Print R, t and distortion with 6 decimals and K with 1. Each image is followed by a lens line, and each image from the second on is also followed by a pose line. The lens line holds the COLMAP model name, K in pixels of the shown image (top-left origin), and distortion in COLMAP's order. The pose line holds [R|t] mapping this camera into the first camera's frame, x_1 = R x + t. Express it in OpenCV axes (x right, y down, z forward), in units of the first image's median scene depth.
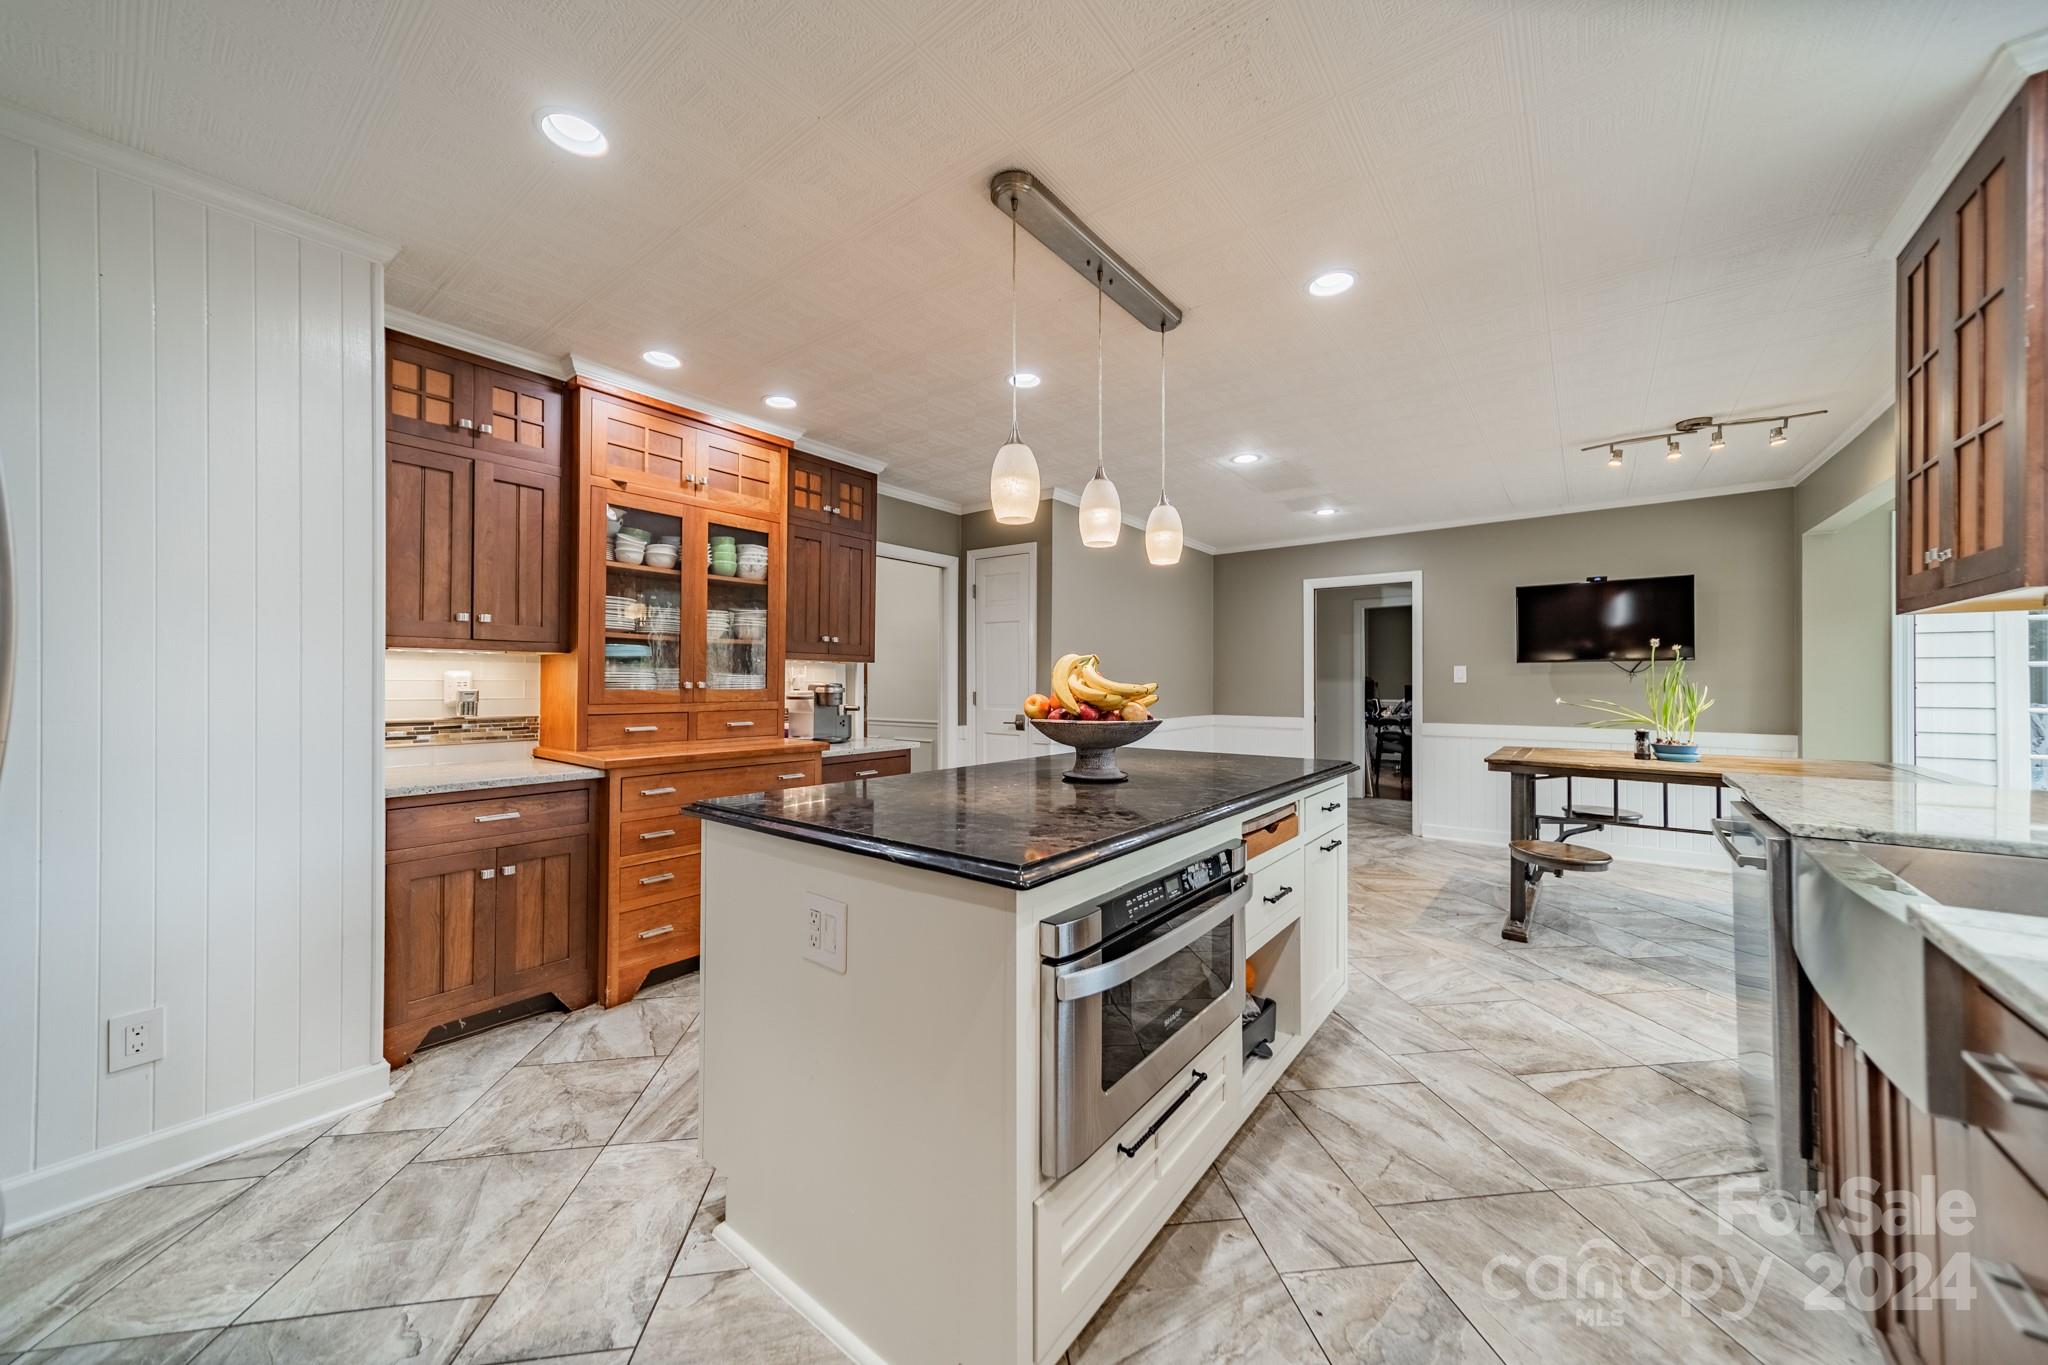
lens RADIAL K [[715.1, 0, 1017.3], [0, 715.1, 679.1], [0, 0, 1]] dist [0.000548, 0.000050]
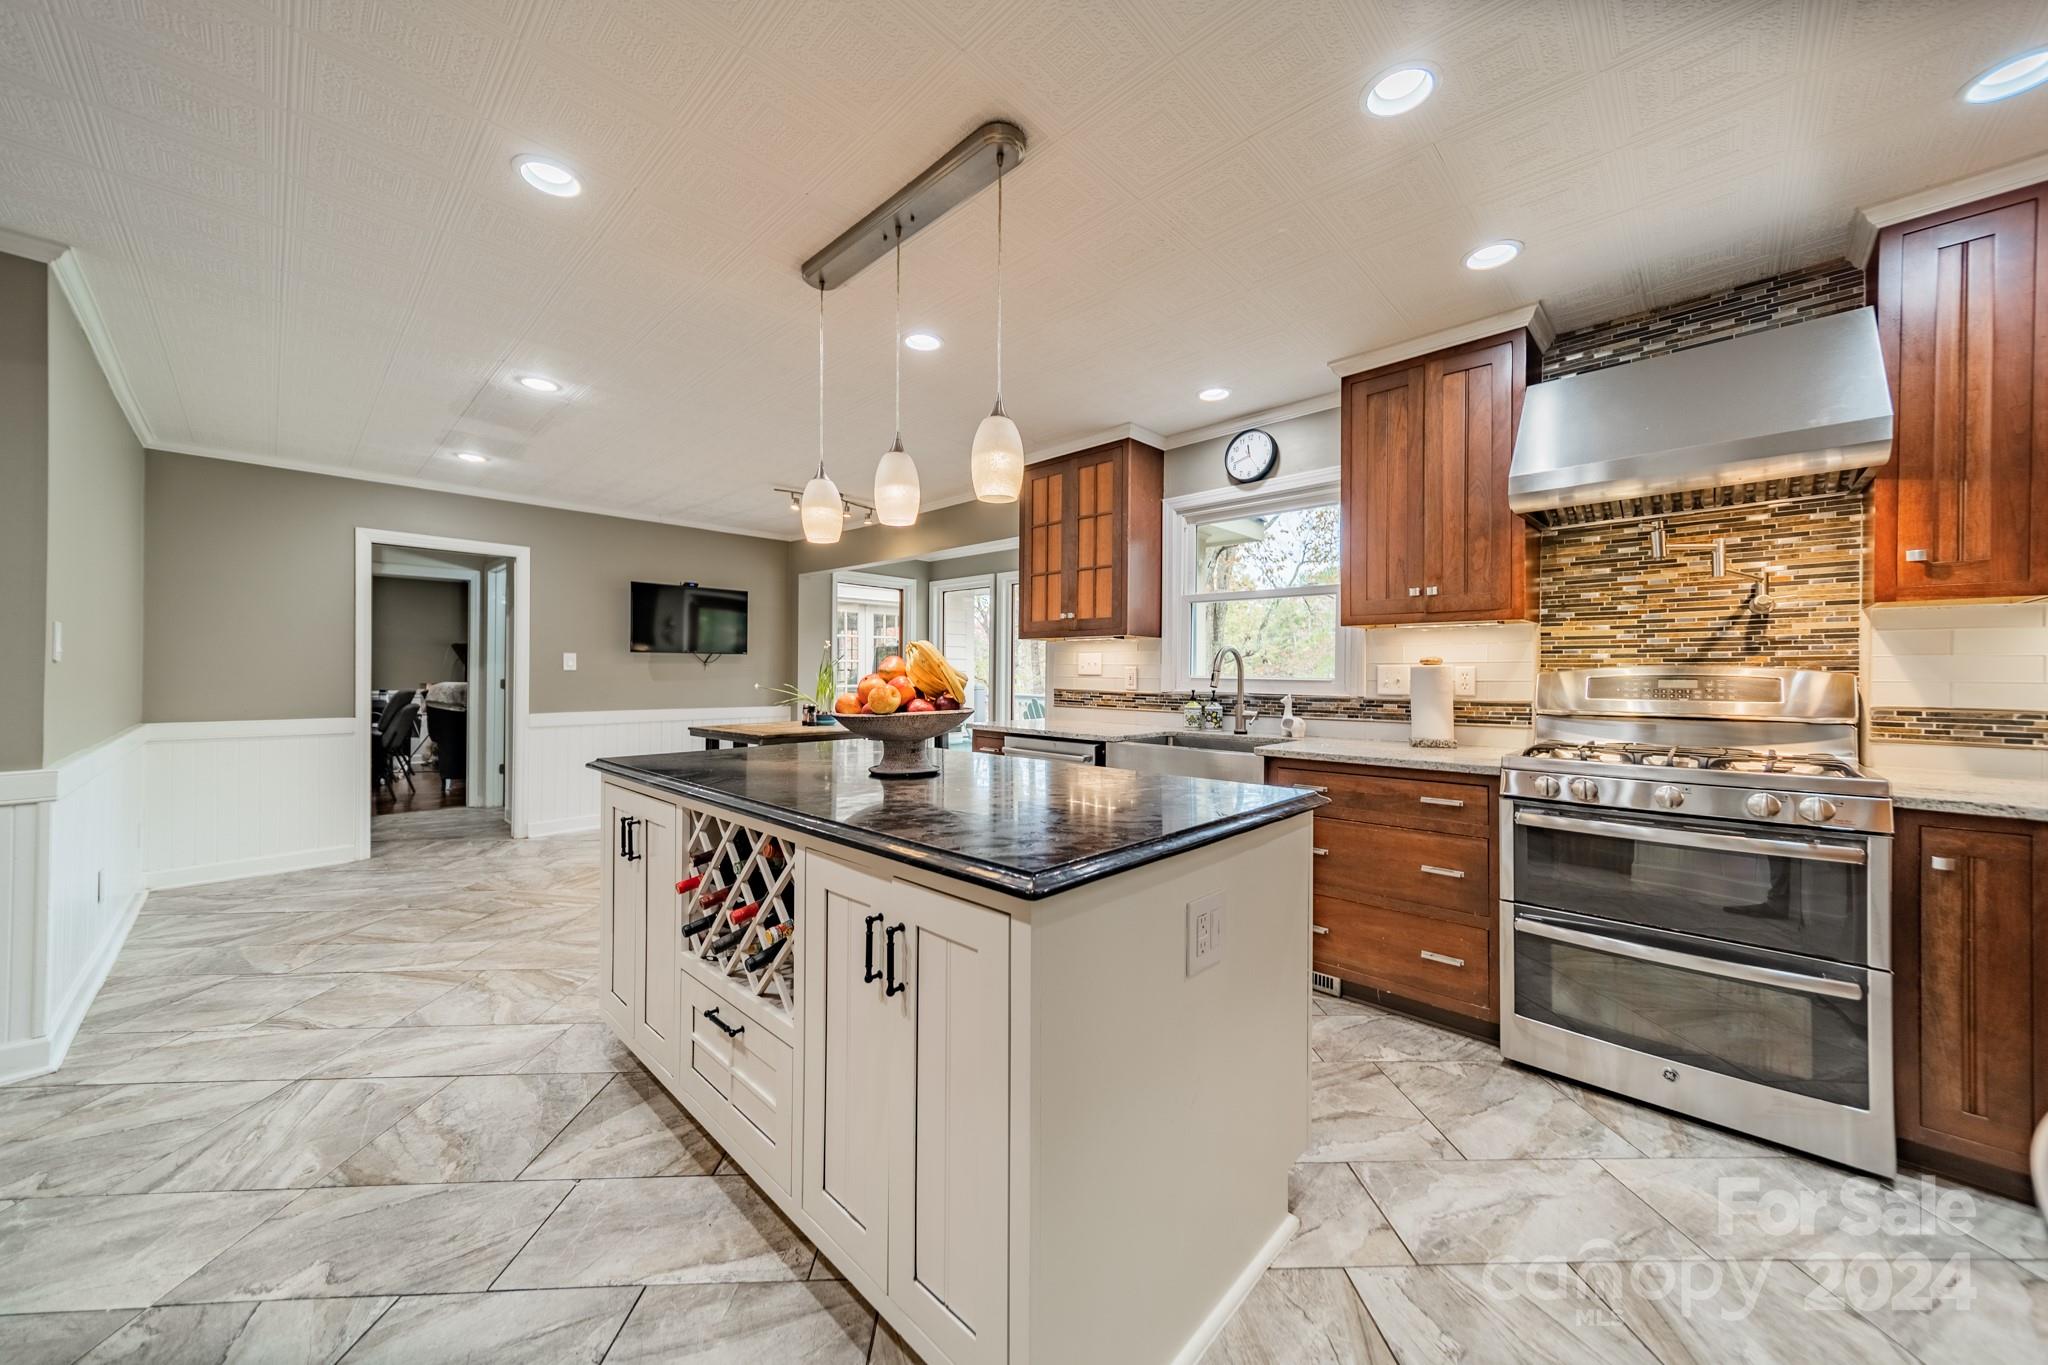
lens RADIAL K [[723.2, 0, 1021.6], [0, 723.2, 673.9], [0, 0, 1]] dist [0.013095, 0.000038]
pose [[0.097384, -0.002384, 0.995244, -0.706193], [-0.009817, 0.999946, 0.003355, 0.002410], [-0.995198, -0.010097, 0.097355, 0.650116]]
